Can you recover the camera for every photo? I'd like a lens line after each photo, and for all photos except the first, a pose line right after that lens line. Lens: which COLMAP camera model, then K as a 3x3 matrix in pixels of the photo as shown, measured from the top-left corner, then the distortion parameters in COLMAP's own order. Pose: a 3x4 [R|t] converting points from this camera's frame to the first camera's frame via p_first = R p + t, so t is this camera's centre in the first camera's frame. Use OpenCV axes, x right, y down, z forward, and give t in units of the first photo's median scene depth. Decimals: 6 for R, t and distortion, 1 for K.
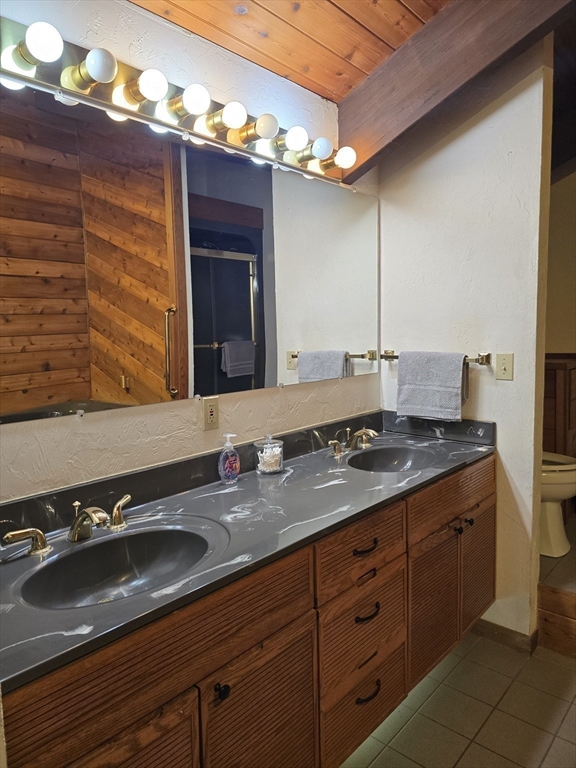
lens RADIAL K [[520.2, 0, 291.0], [0, 520.2, 380.4], [0, 0, 1]] dist [0.069239, -0.071893]
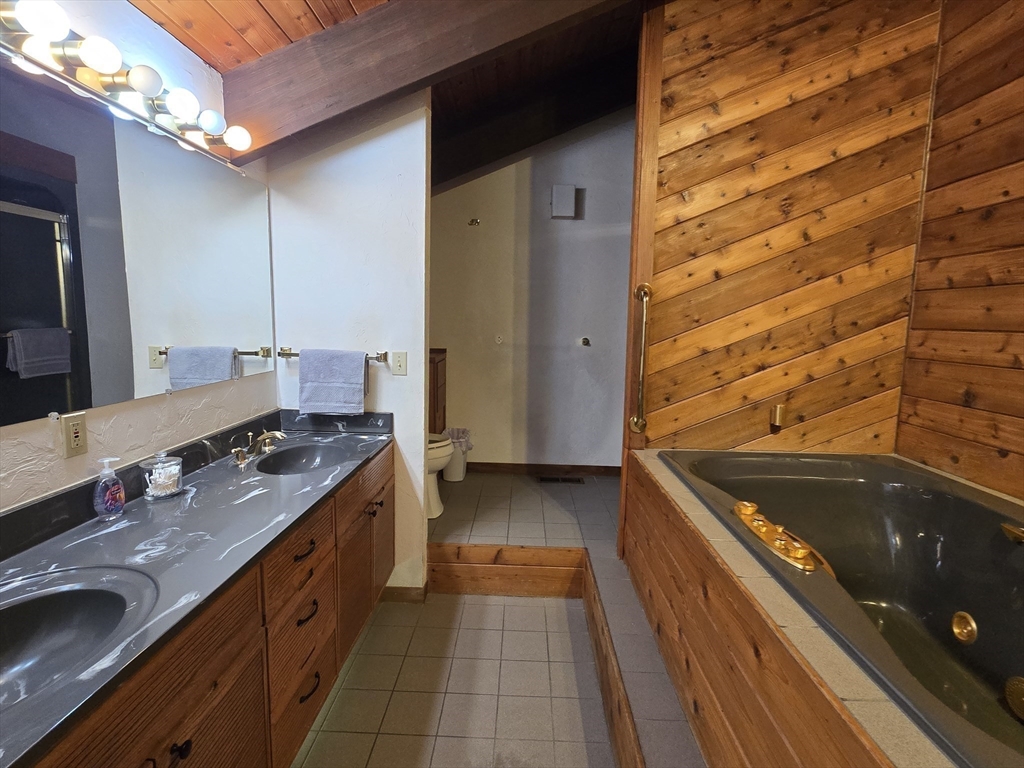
lens RADIAL K [[521.9, 0, 512.0], [0, 521.9, 384.0], [0, 0, 1]] dist [0.000145, -0.000220]
pose [[0.741228, -0.048975, 0.669464, -0.173546], [0.019298, 0.998477, 0.051678, -0.035835], [-0.670976, -0.025385, 0.741045, -0.001396]]
